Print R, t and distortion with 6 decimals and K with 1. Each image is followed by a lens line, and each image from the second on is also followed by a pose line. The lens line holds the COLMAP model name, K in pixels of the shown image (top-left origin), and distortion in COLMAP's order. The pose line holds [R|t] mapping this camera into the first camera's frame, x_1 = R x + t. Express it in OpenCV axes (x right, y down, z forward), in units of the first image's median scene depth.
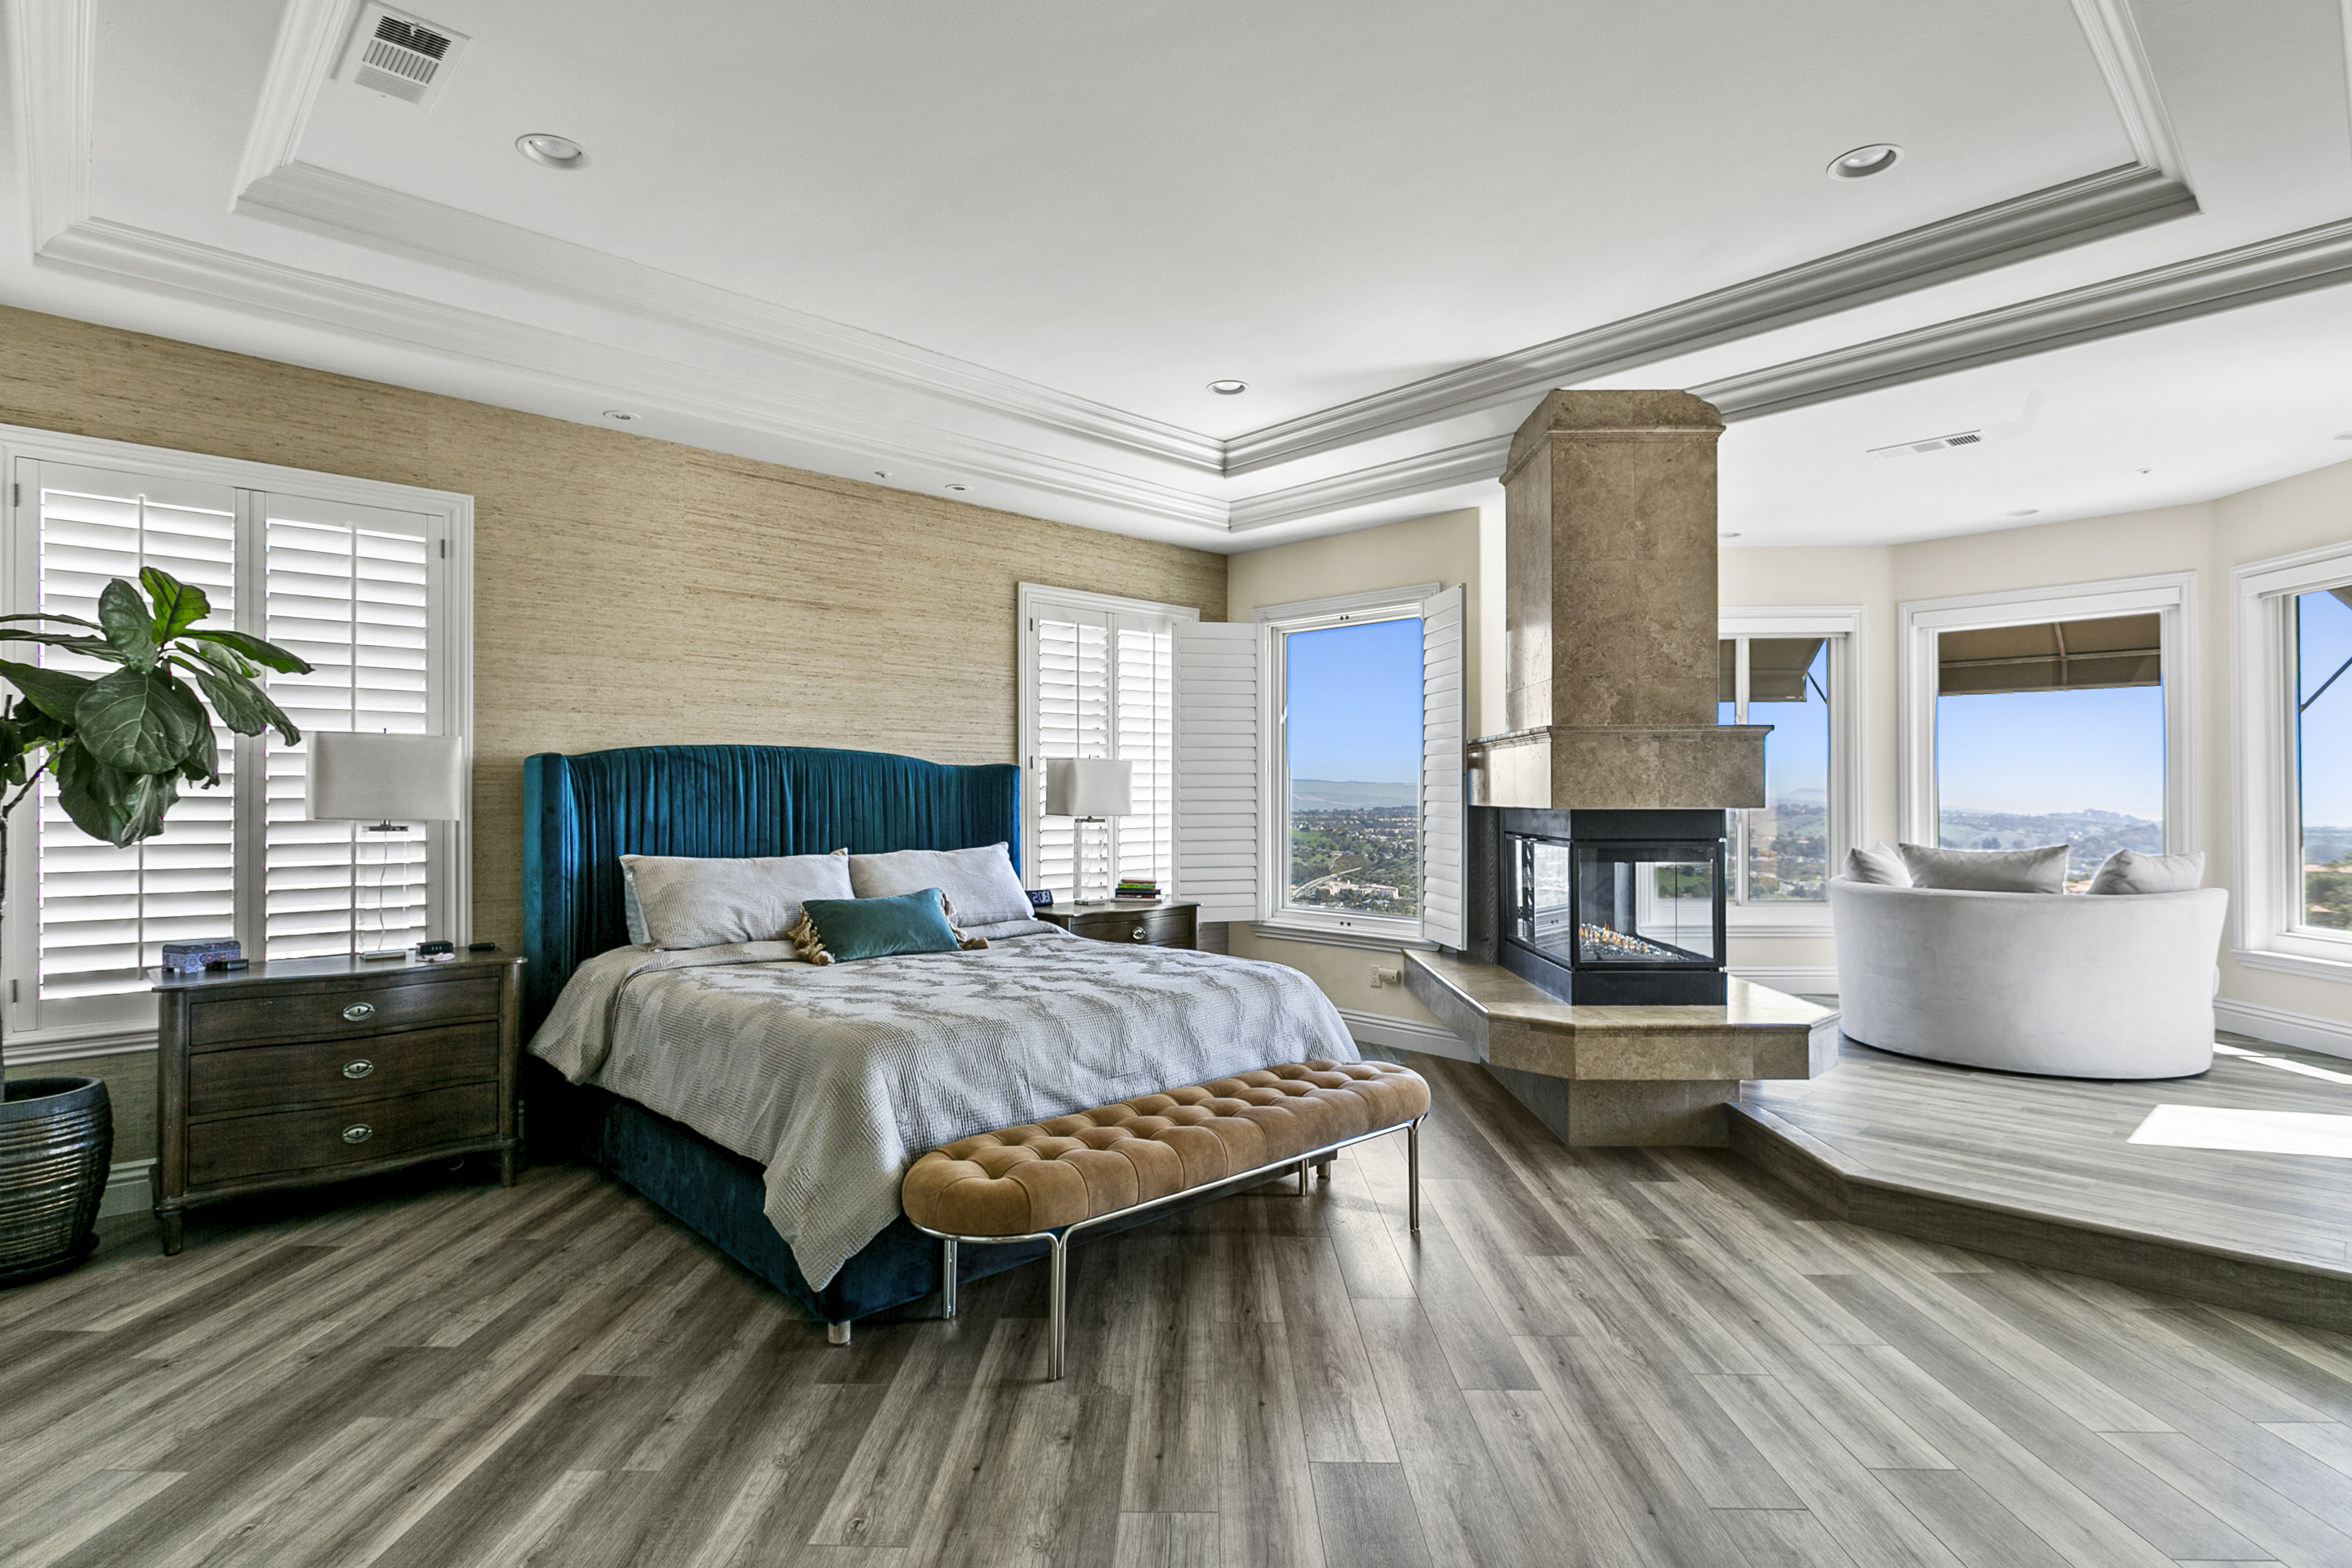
lens RADIAL K [[1178.1, 0, 1187.6], [0, 1178.1, 796.4], [0, 0, 1]] dist [-0.006164, 0.007499]
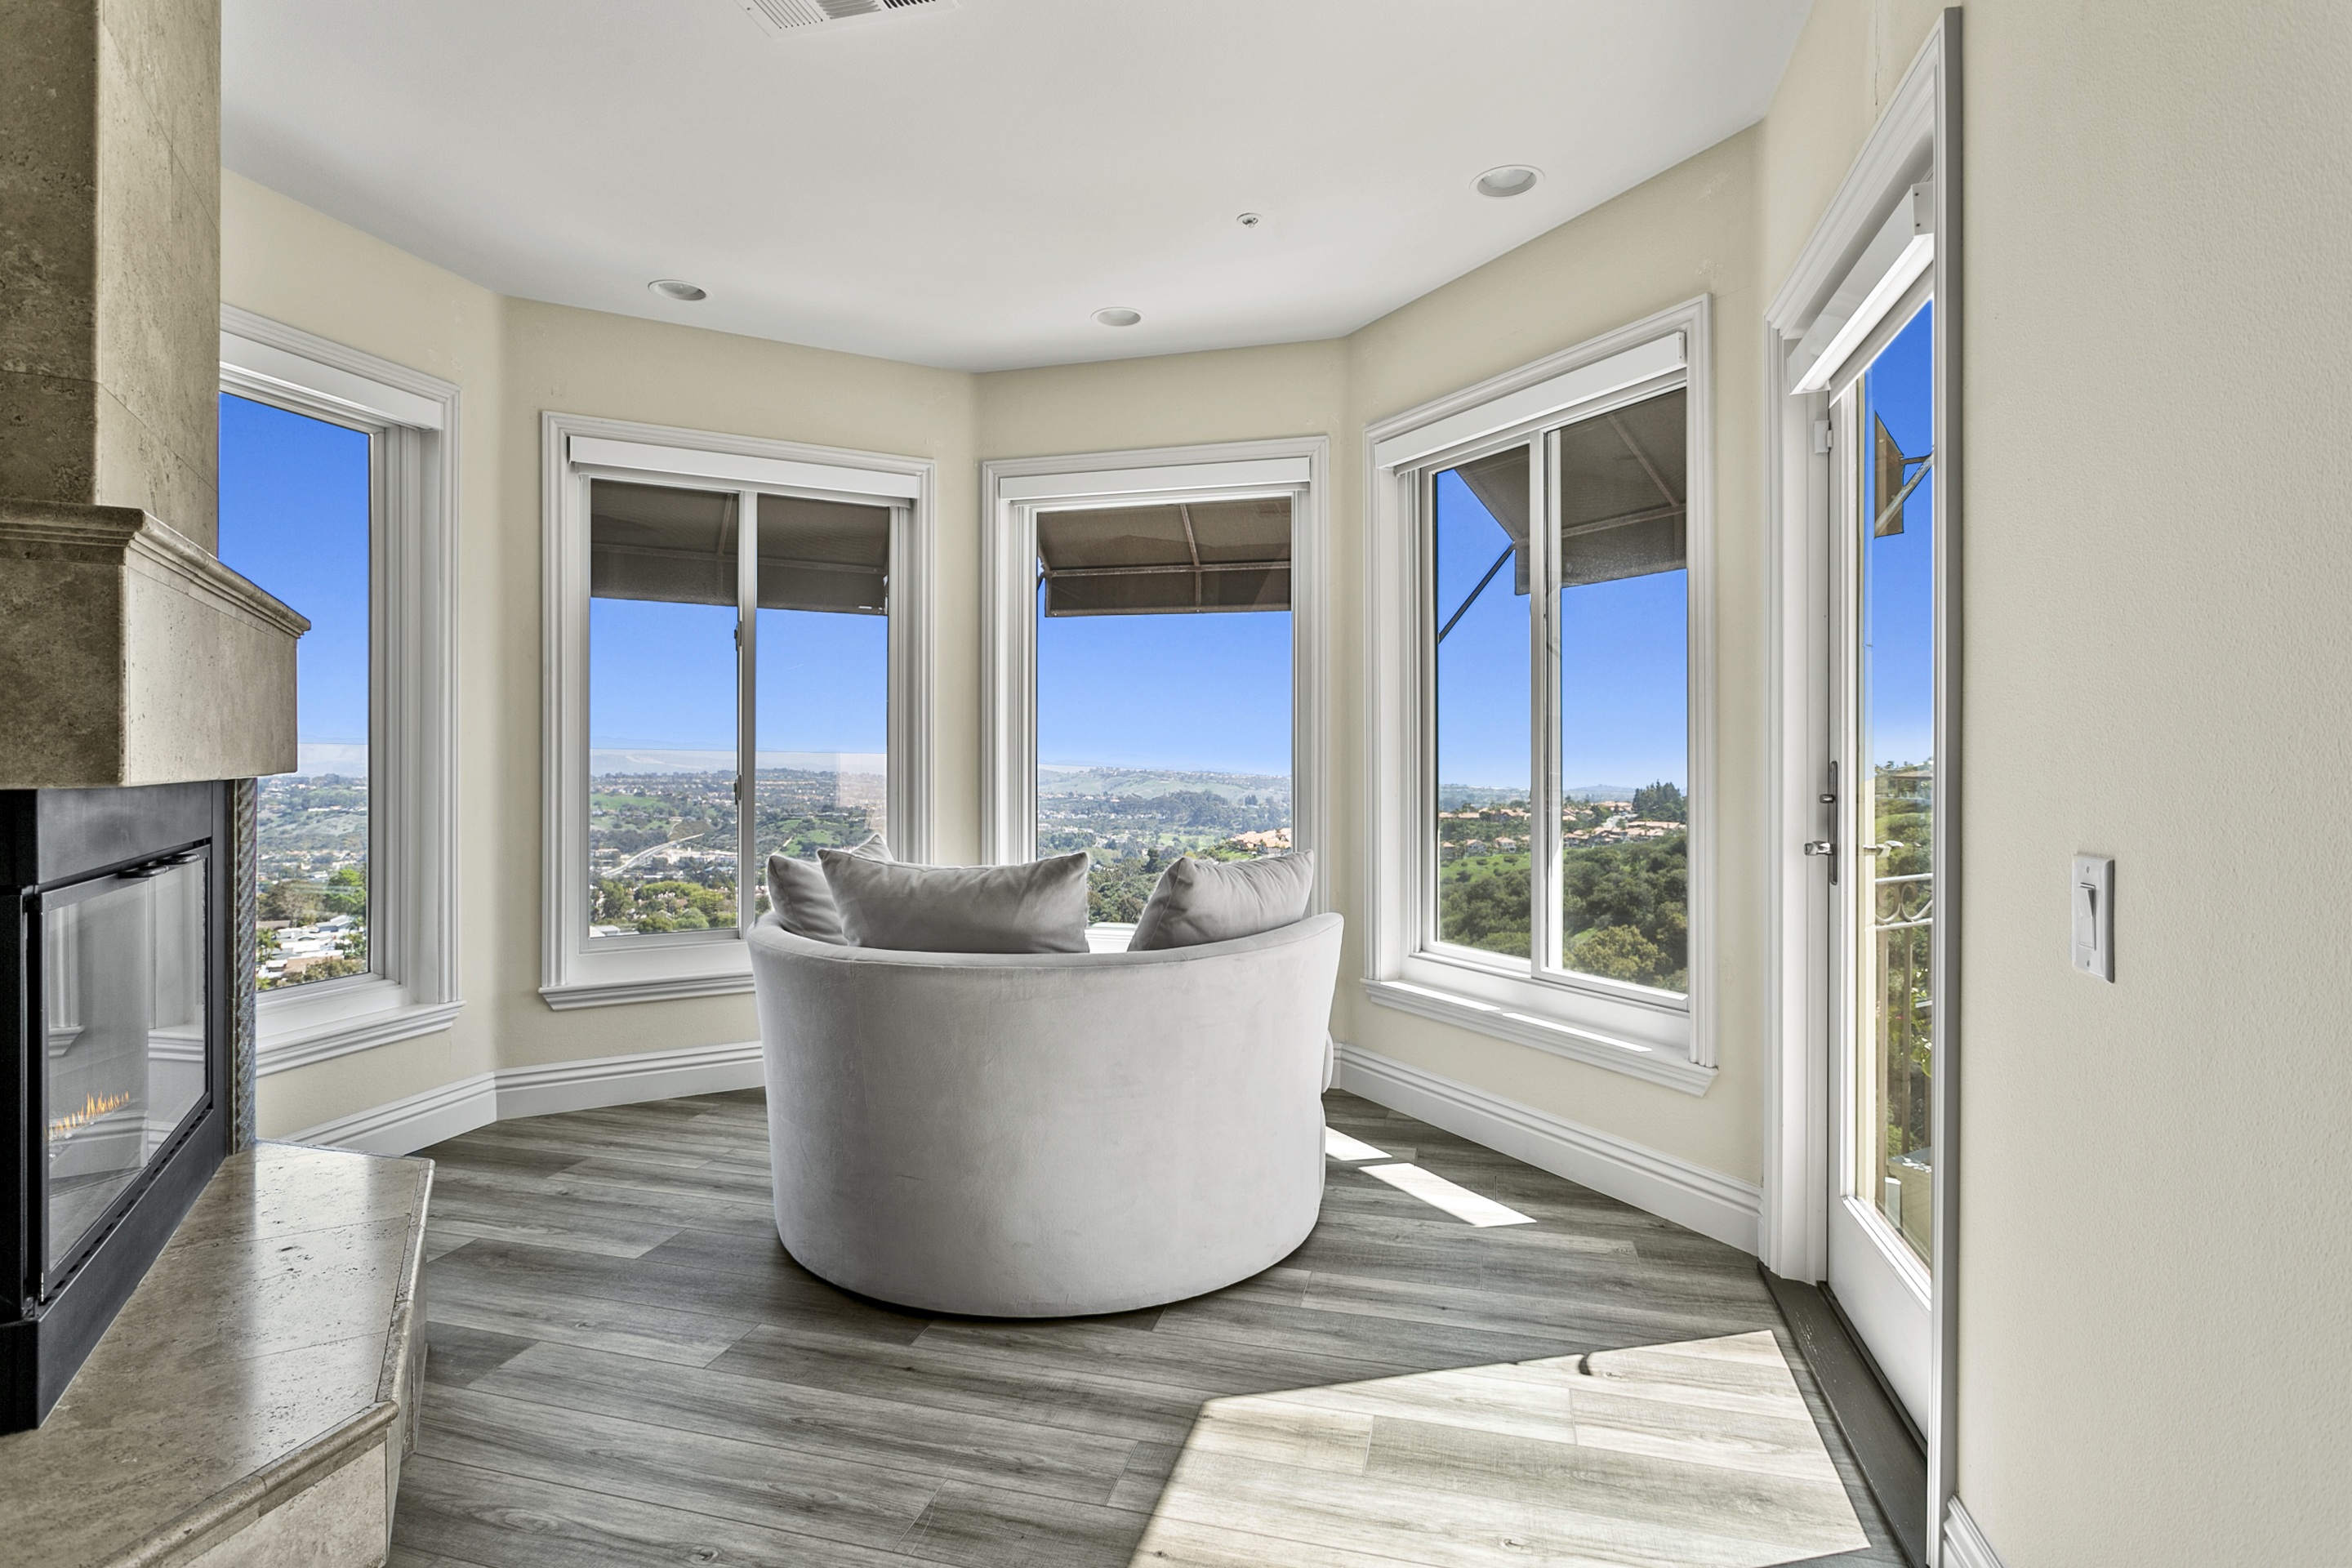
lens RADIAL K [[1178.1, 0, 1167.7], [0, 1178.1, 771.7], [0, 0, 1]] dist [-0.006164, 0.007499]
pose [[0.862869, 0.001910, 0.505423, 0.491268], [-0.007251, 0.999937, 0.008599, 0.001864], [-0.505375, -0.011085, 0.862829, 0.517462]]
